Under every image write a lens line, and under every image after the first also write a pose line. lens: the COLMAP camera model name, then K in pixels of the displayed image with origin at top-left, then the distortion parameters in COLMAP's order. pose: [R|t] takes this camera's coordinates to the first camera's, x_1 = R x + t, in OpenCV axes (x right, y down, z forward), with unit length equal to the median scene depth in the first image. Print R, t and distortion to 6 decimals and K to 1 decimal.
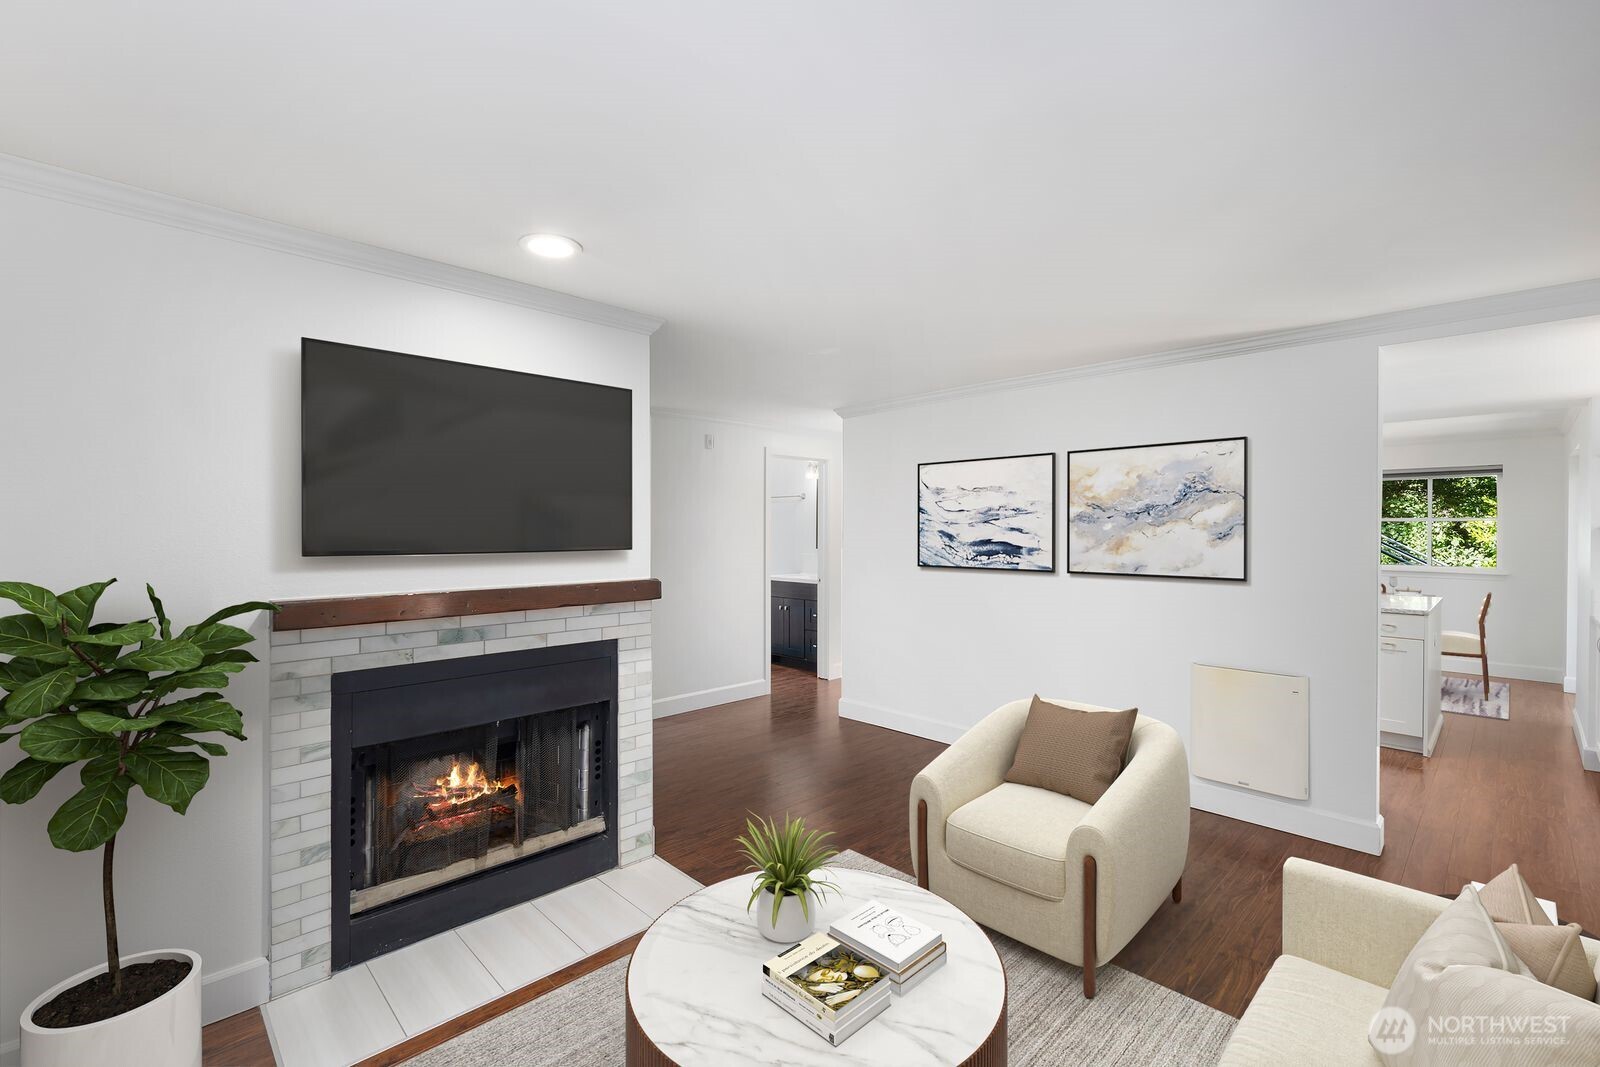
lens RADIAL K [[696.5, 0, 806.9], [0, 696.5, 525.3], [0, 0, 1]] dist [0.000247, -0.000389]
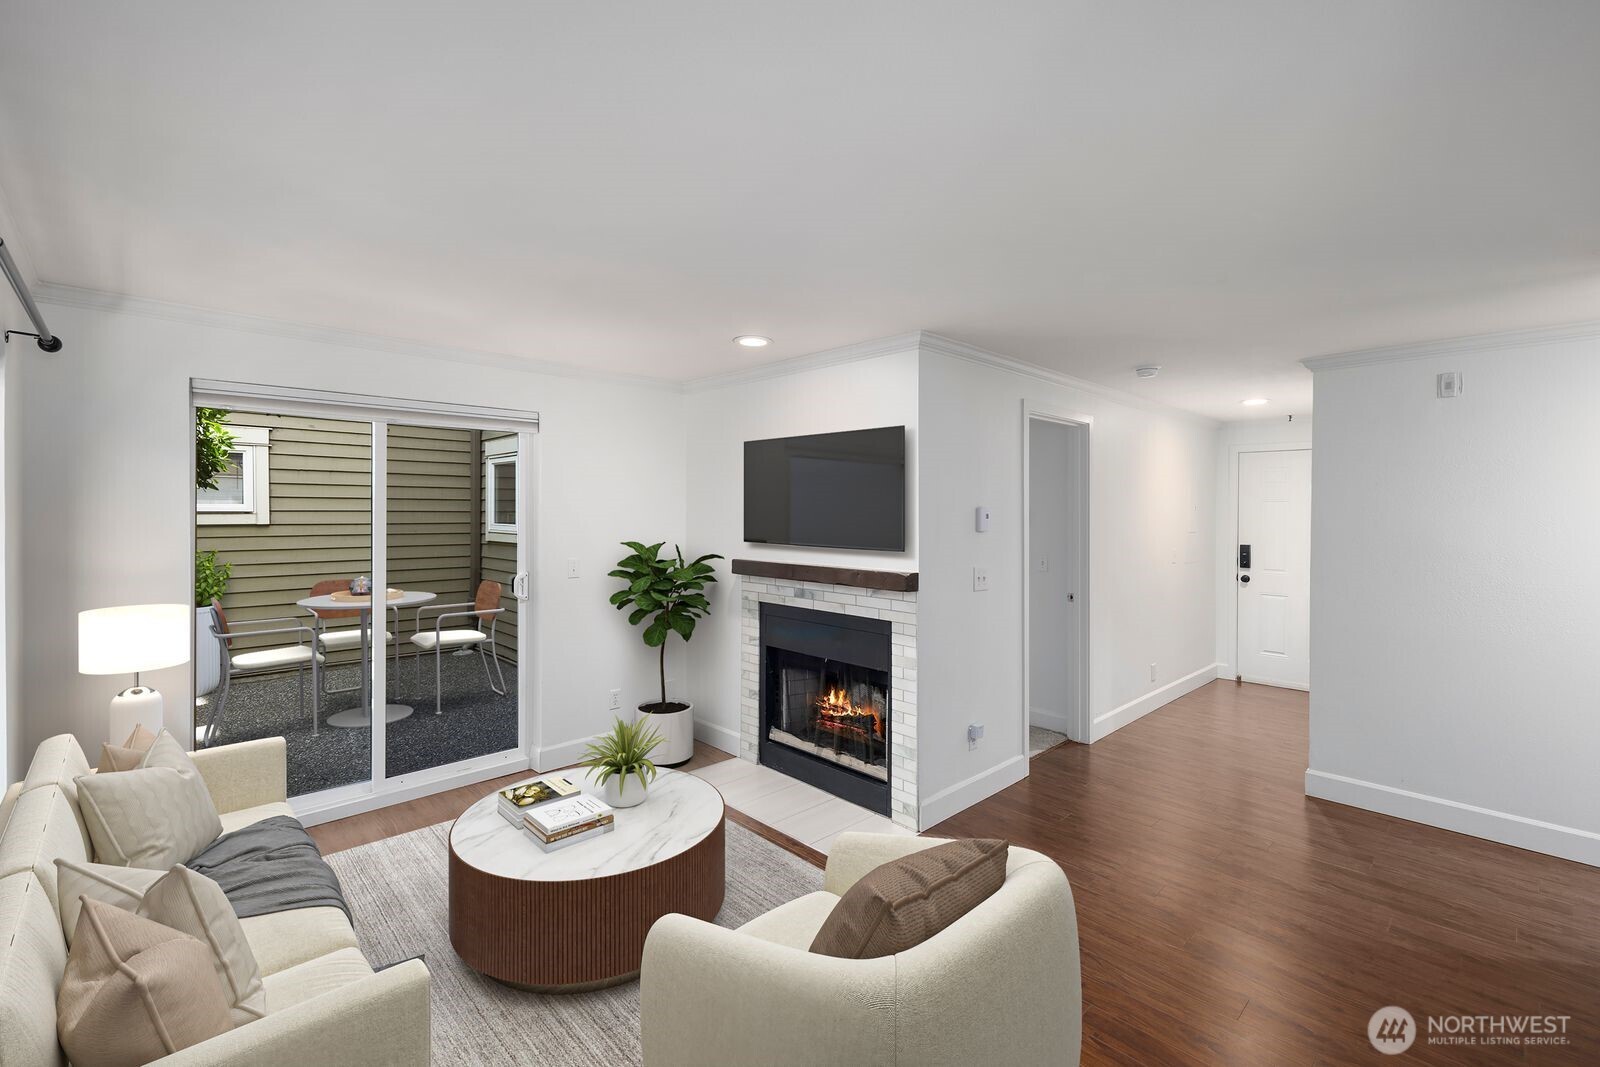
lens RADIAL K [[696.5, 0, 806.9], [0, 696.5, 525.3], [0, 0, 1]] dist [0.000247, -0.000389]
pose [[-0.017132, 0.014370, -0.999750, 1.086627], [-0.004649, 0.999885, 0.014452, -0.015032], [0.999842, 0.004896, -0.017063, 1.085065]]
